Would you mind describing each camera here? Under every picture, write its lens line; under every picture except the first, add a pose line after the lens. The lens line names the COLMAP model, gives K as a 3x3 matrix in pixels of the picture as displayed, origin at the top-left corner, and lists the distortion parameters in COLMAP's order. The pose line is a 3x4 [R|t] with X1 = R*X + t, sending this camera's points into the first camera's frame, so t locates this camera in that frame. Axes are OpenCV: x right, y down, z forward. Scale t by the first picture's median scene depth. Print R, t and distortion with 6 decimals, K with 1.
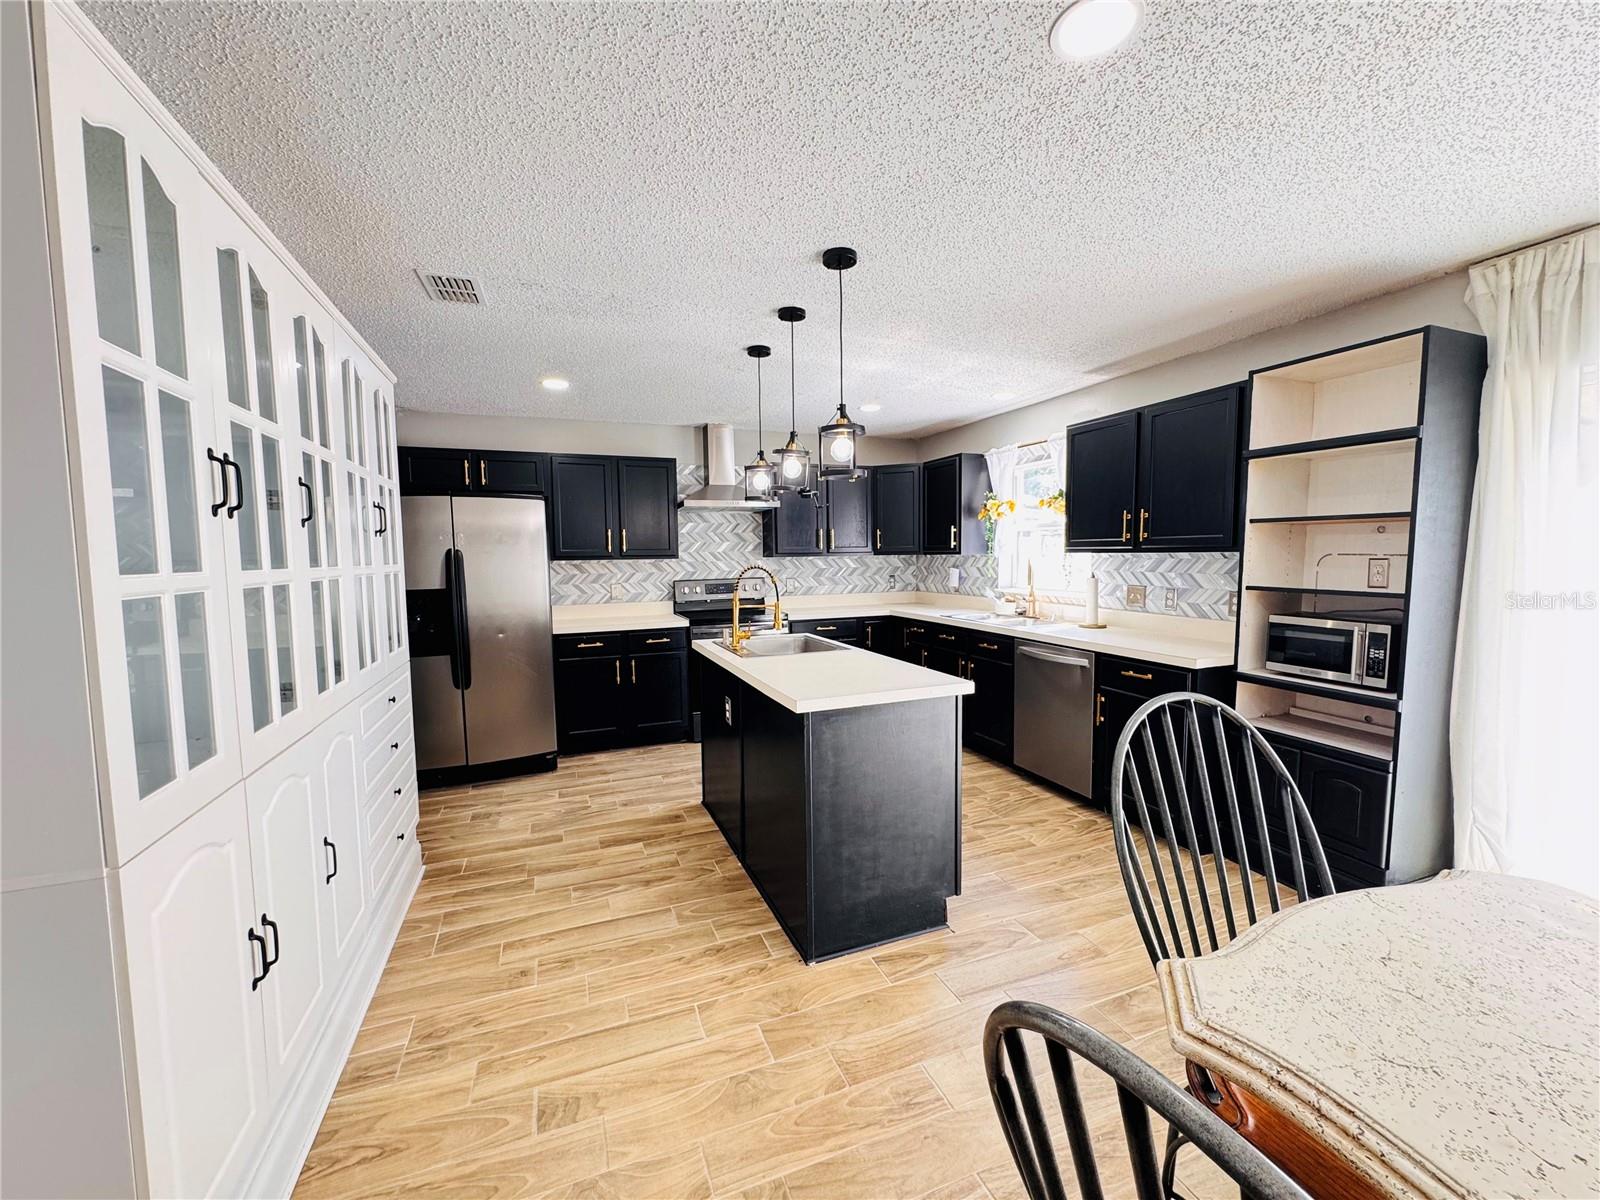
lens RADIAL K [[638.4, 0, 801.1], [0, 638.4, 599.3], [0, 0, 1]] dist [-0.003069, -0.000208]
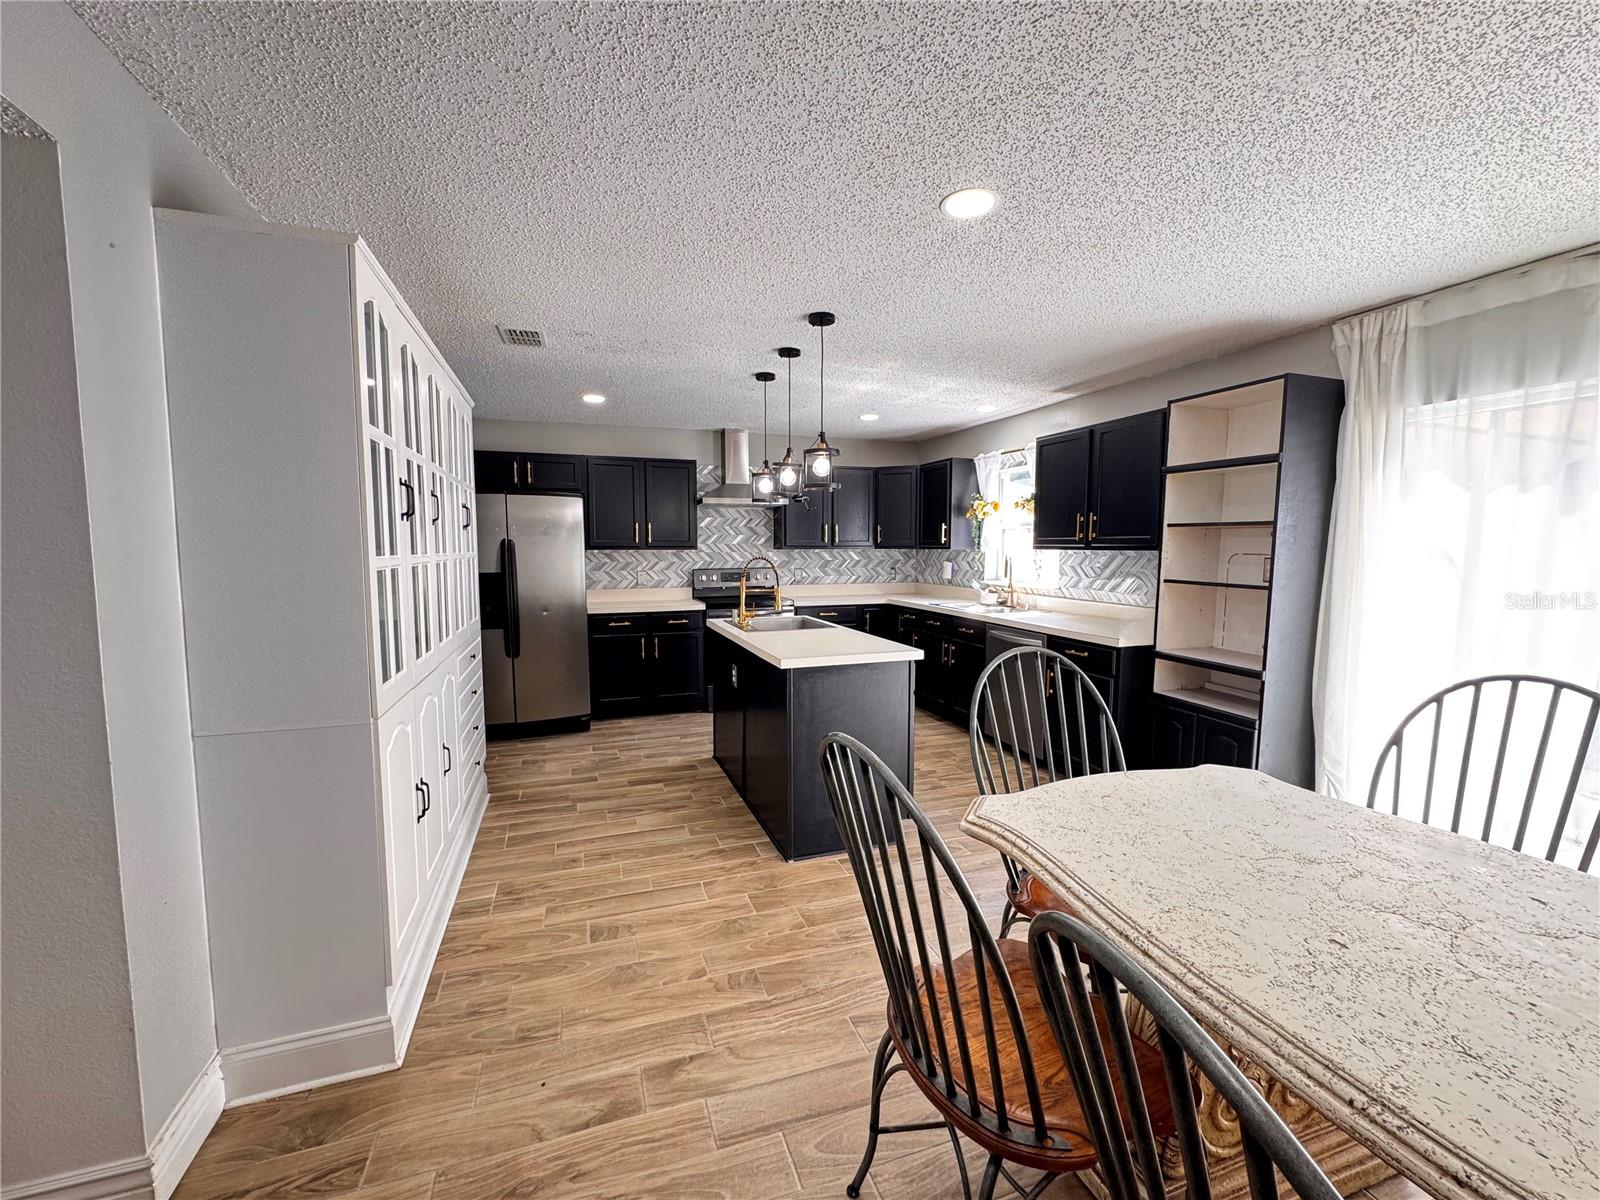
lens RADIAL K [[657.8, 0, 800.0], [0, 657.8, 600.0], [0, 0, 1]] dist [-0.000081, 0.000022]
pose [[0.999124, 0.016628, -0.038398, 0.053906], [-0.016173, 0.999796, 0.012113, 0.012446], [0.038592, -0.011481, 0.999189, -0.234115]]
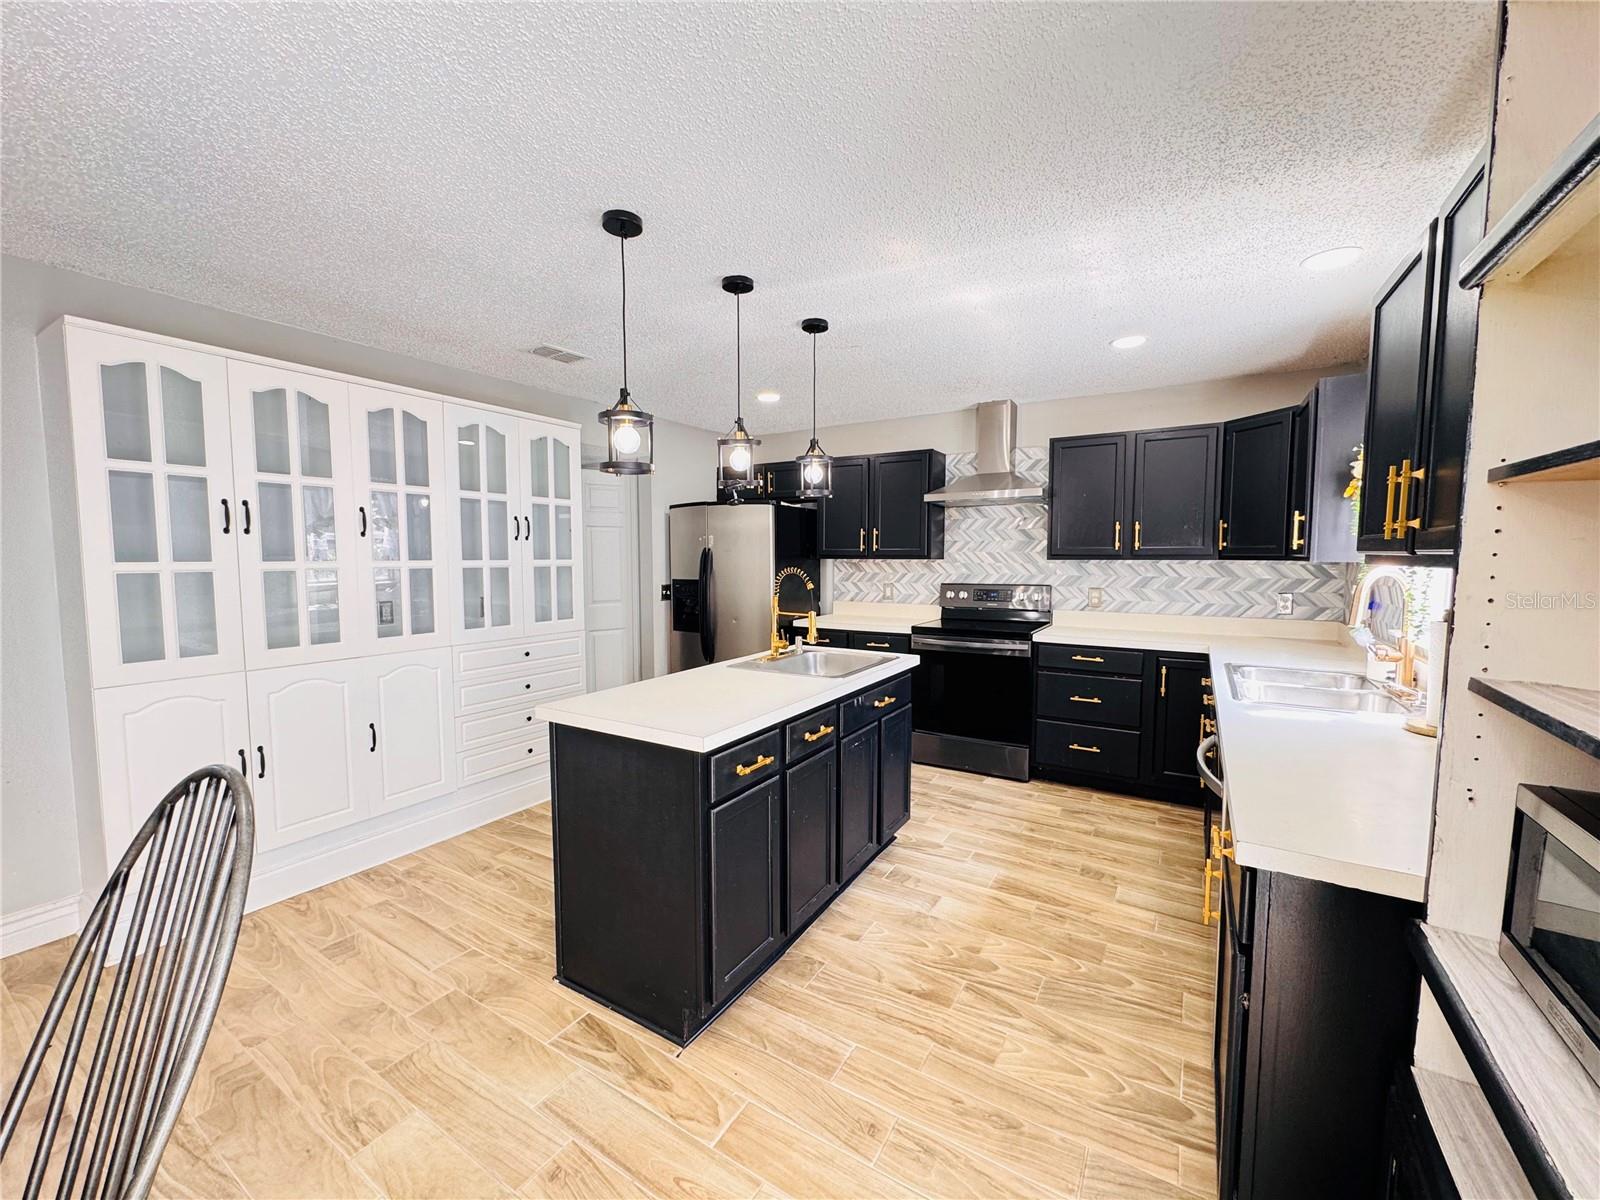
lens RADIAL K [[638.4, 0, 801.1], [0, 638.4, 599.3], [0, 0, 1]] dist [-0.003069, -0.000208]
pose [[0.602963, 0.069165, -0.794765, 0.660755], [-0.064917, 0.997185, 0.037530, -0.045154], [0.795124, 0.028965, 0.605755, 0.471661]]
